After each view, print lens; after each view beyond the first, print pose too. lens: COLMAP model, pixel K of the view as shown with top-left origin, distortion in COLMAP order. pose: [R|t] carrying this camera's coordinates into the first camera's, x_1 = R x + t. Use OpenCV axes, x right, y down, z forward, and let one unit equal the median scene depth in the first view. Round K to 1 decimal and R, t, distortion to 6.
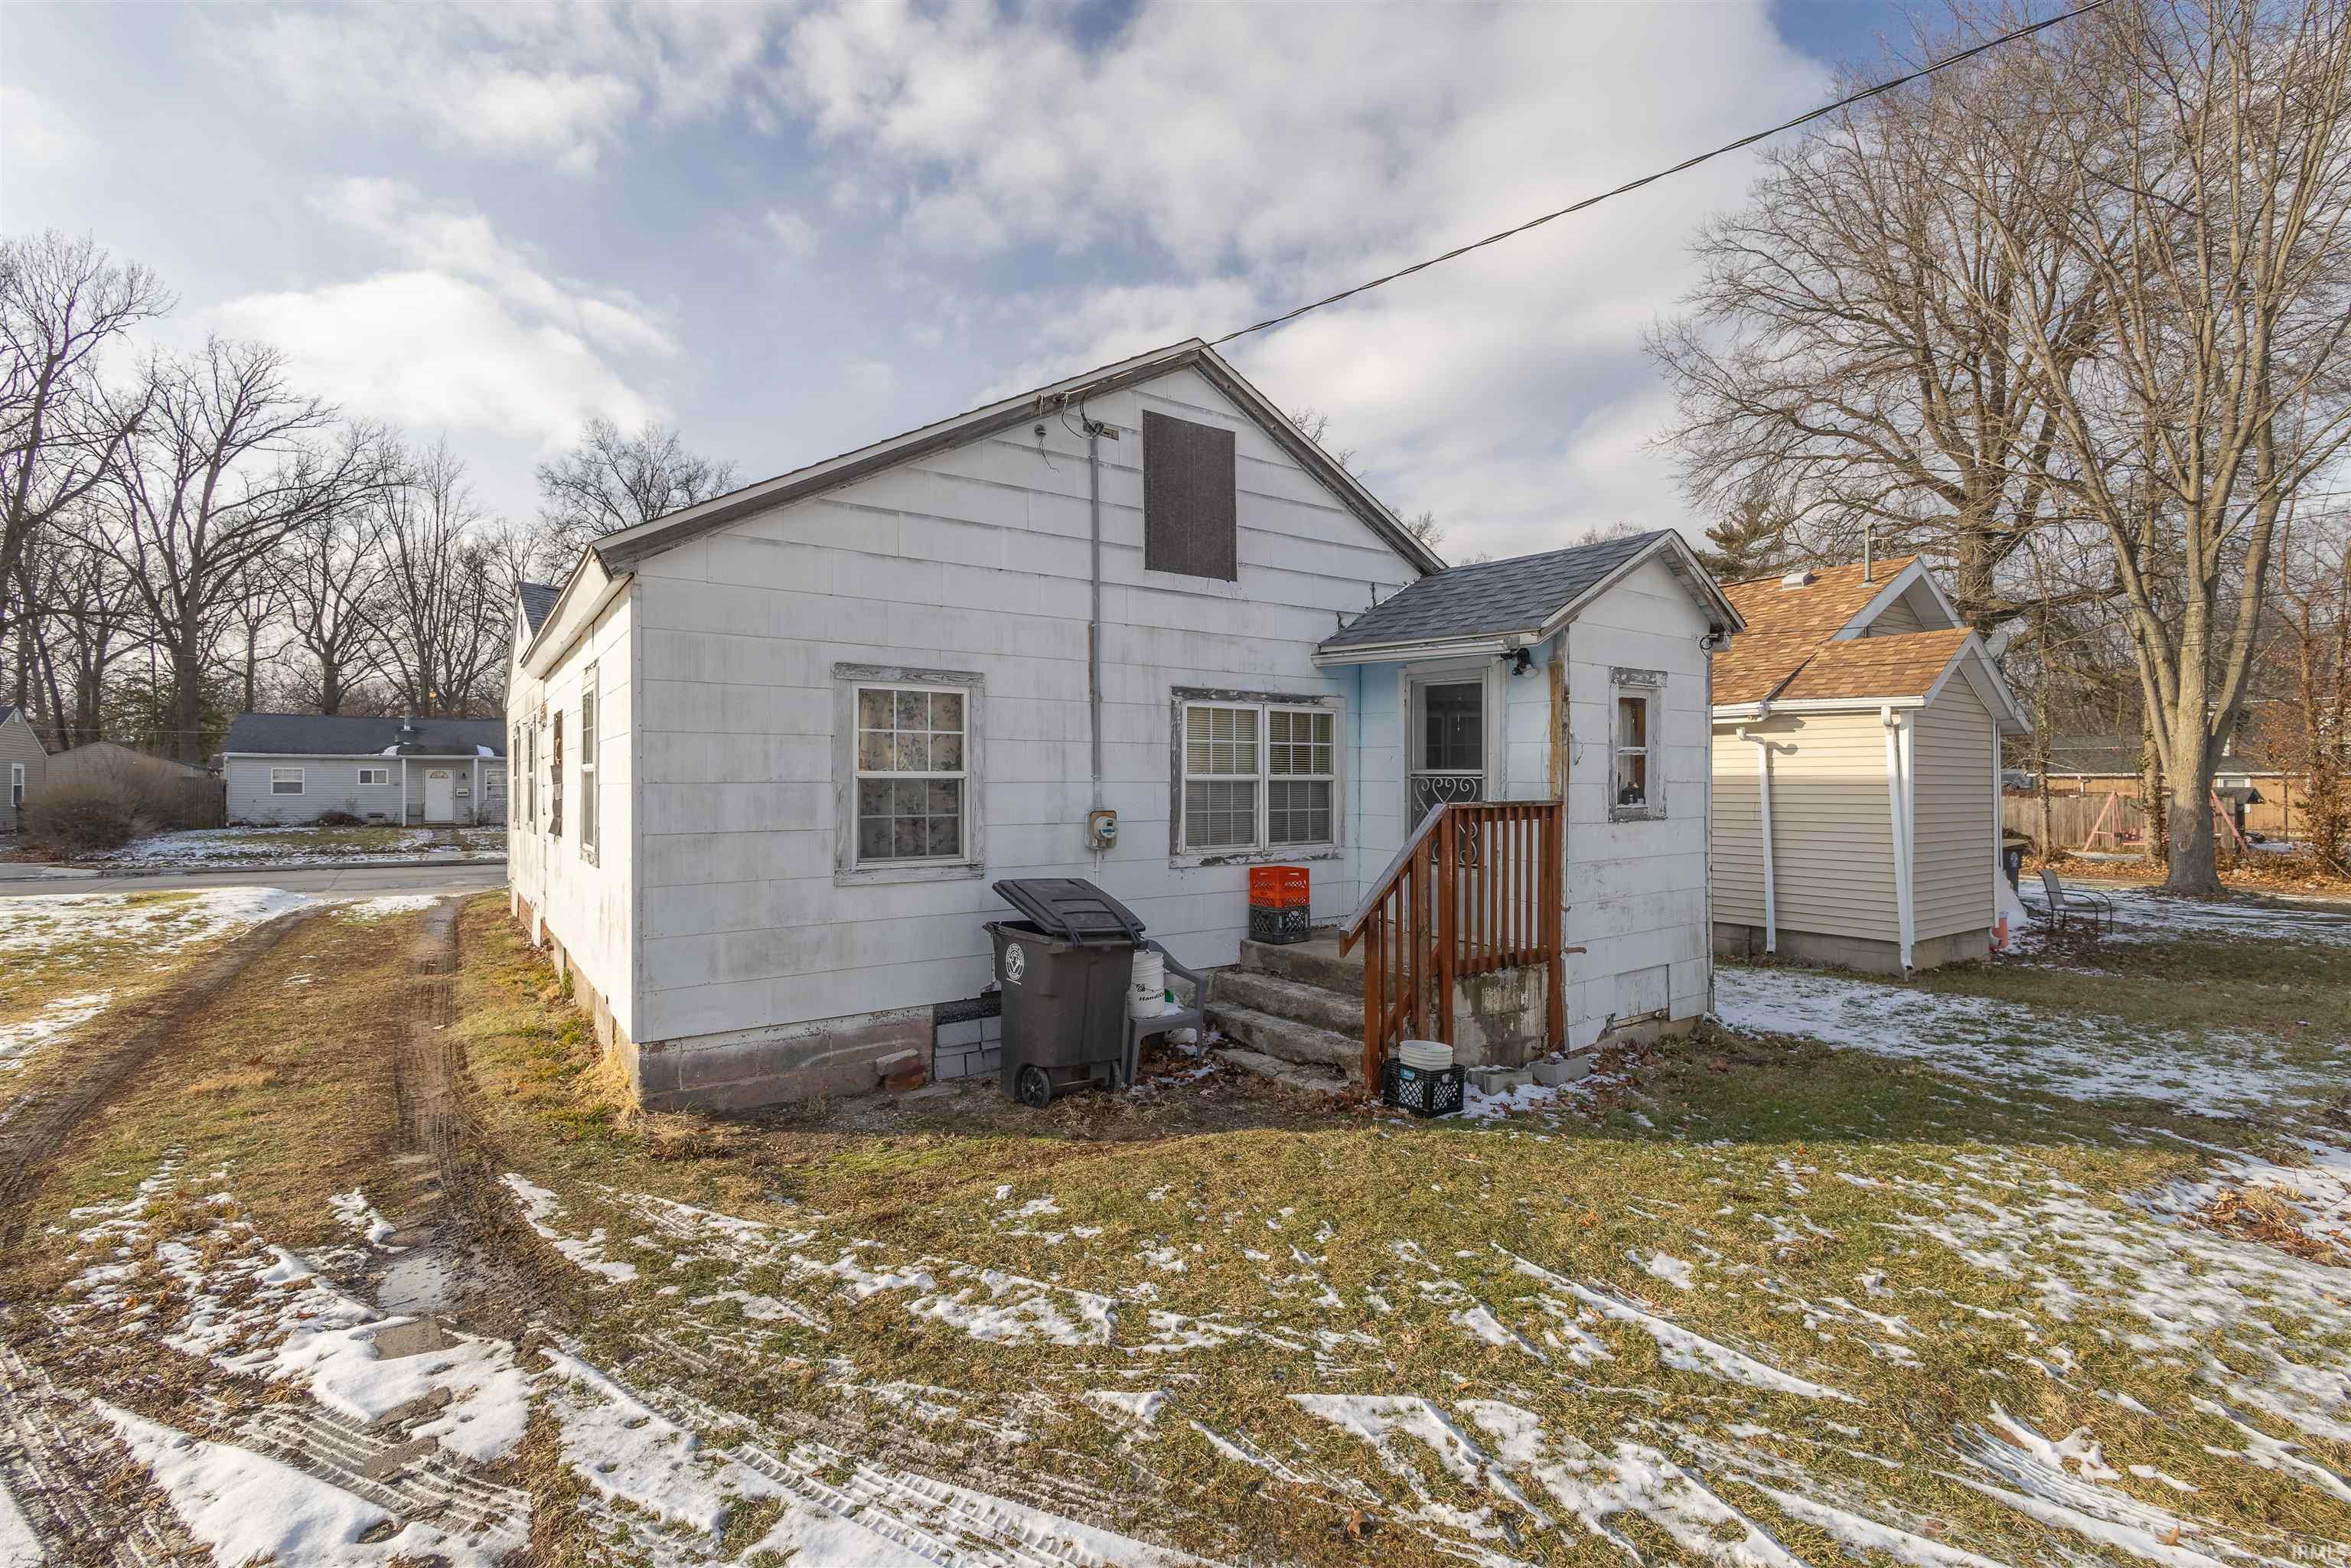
lens RADIAL K [[1102.4, 0, 1175.8], [0, 1102.4, 787.2], [0, 0, 1]] dist [-0.002088, 0.000012]
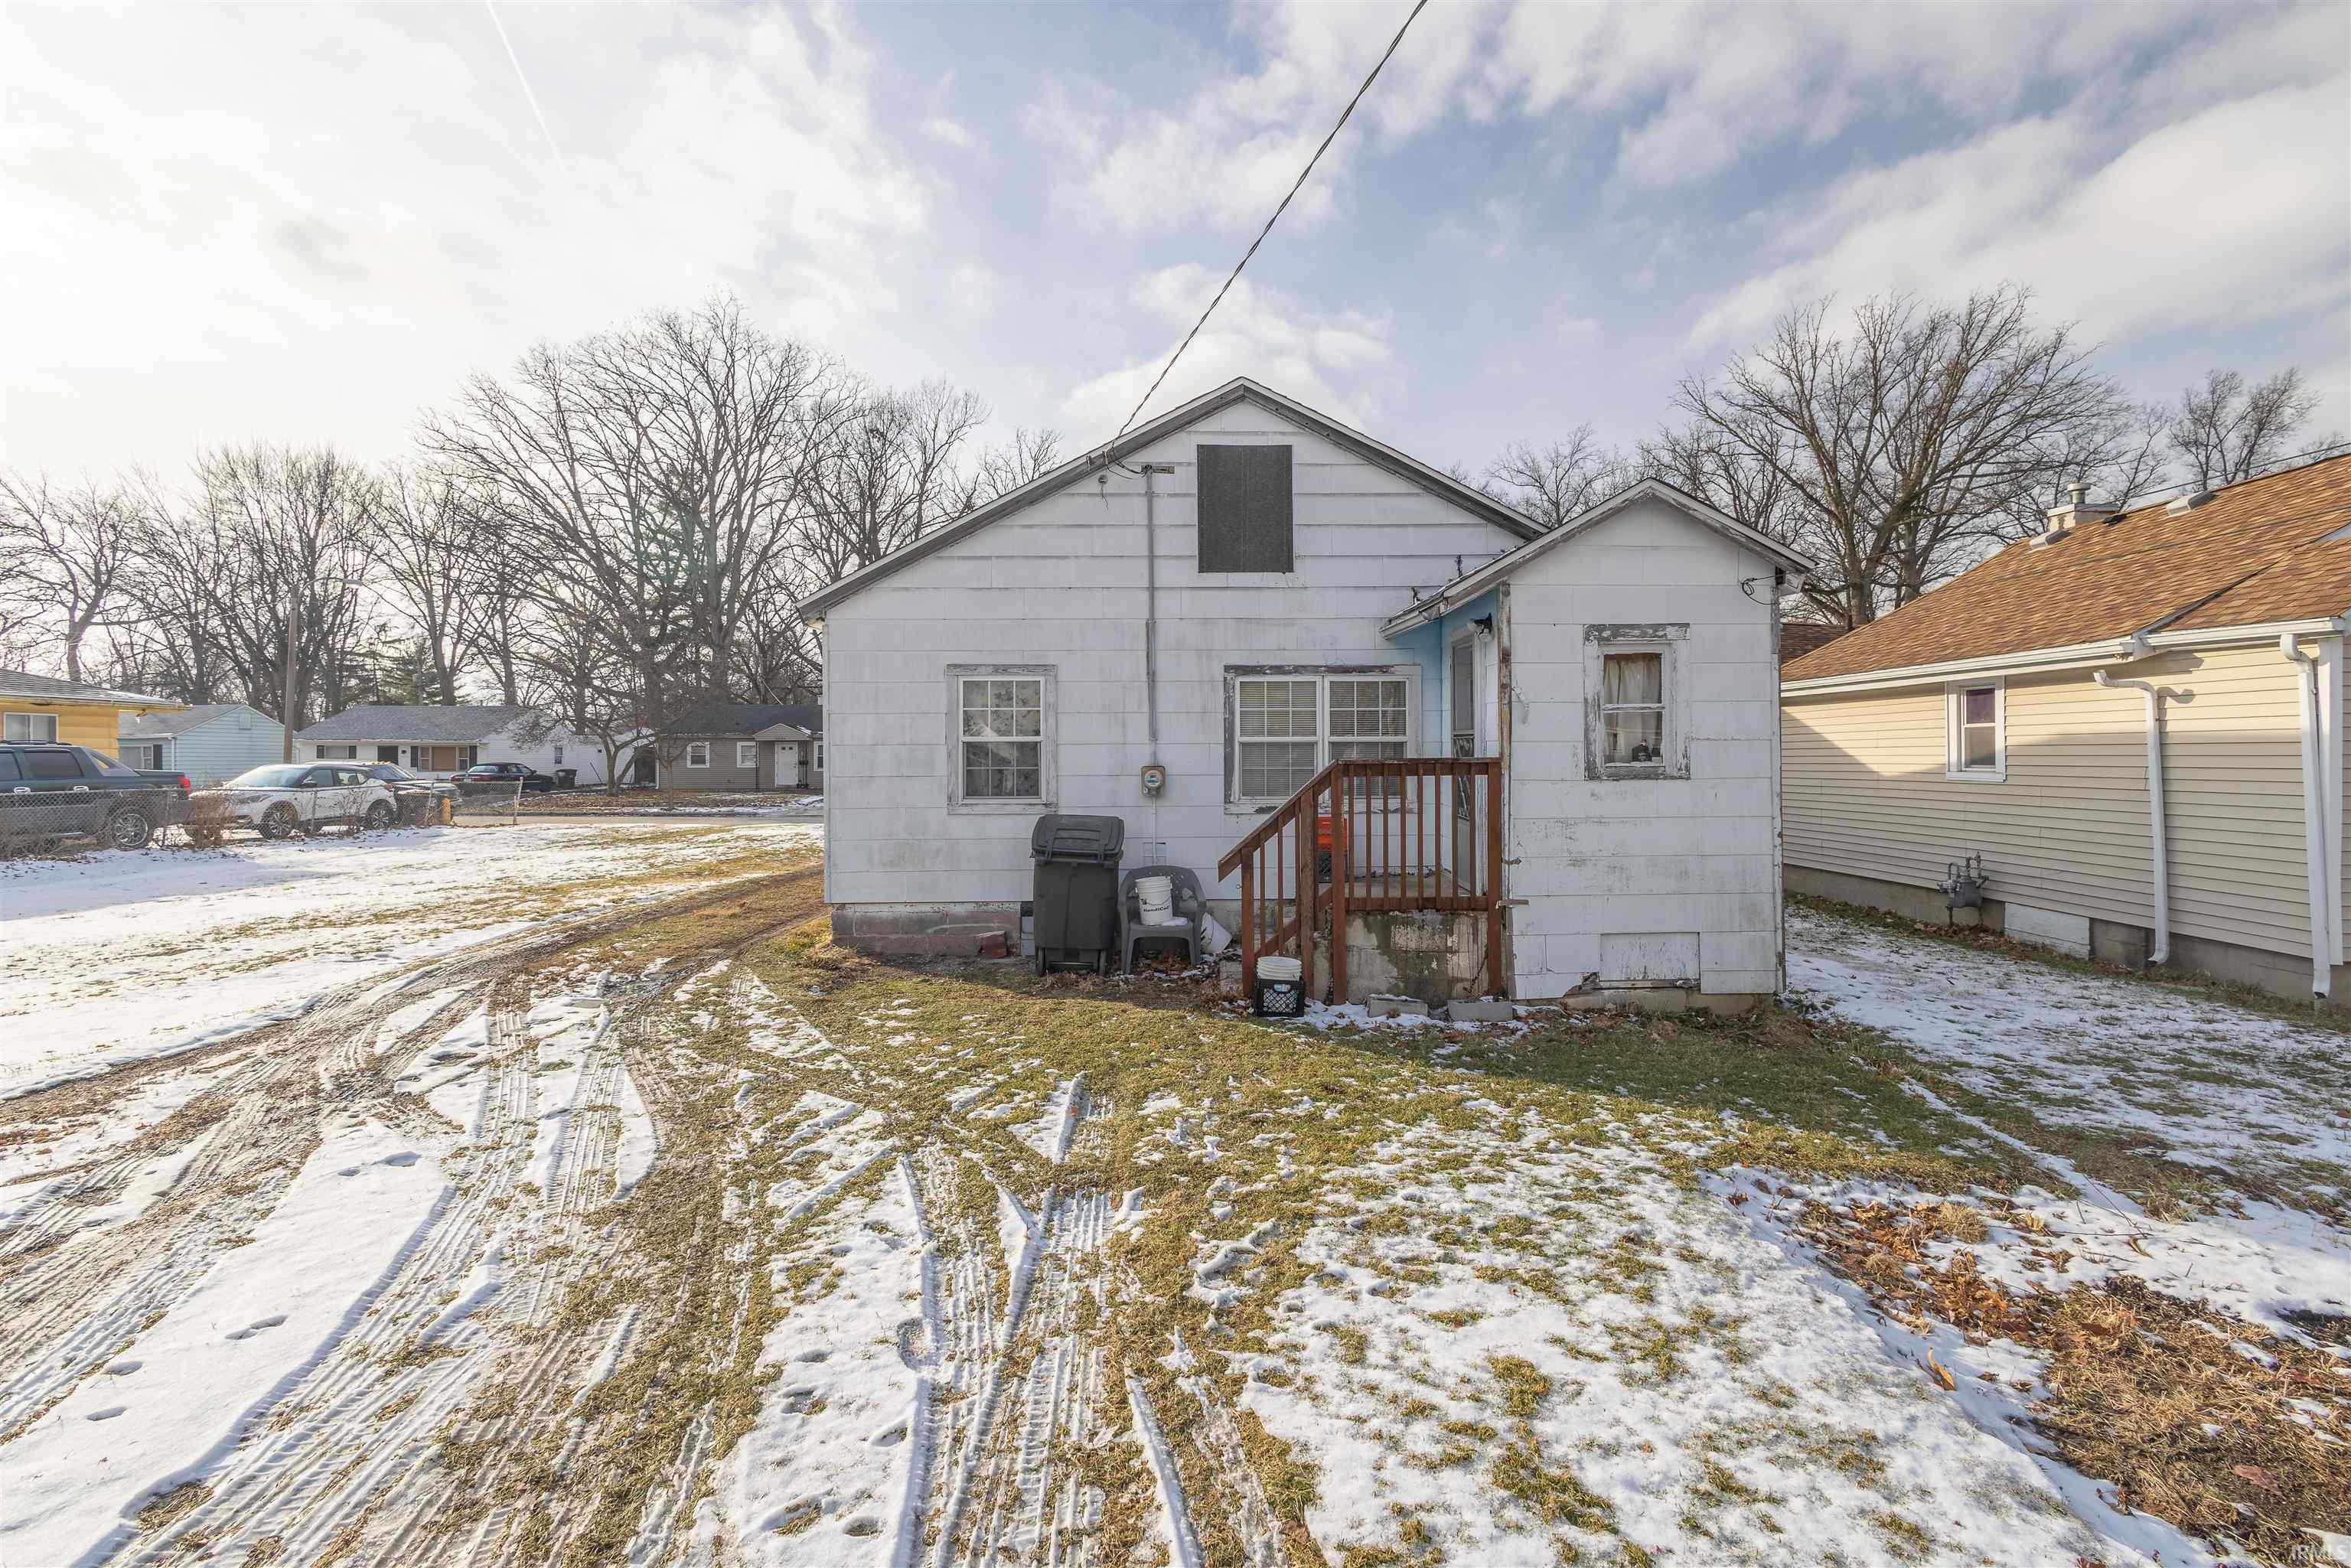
lens RADIAL K [[1102.4, 0, 1165.6], [0, 1102.4, 764.5], [0, 0, 1]] dist [-0.002088, 0.000012]
pose [[0.813357, 0.001132, -0.581764, 0.679681], [0.000143, 0.999998, 0.002145, 0.016385], [0.581765, -0.001828, 0.813355, -0.034979]]
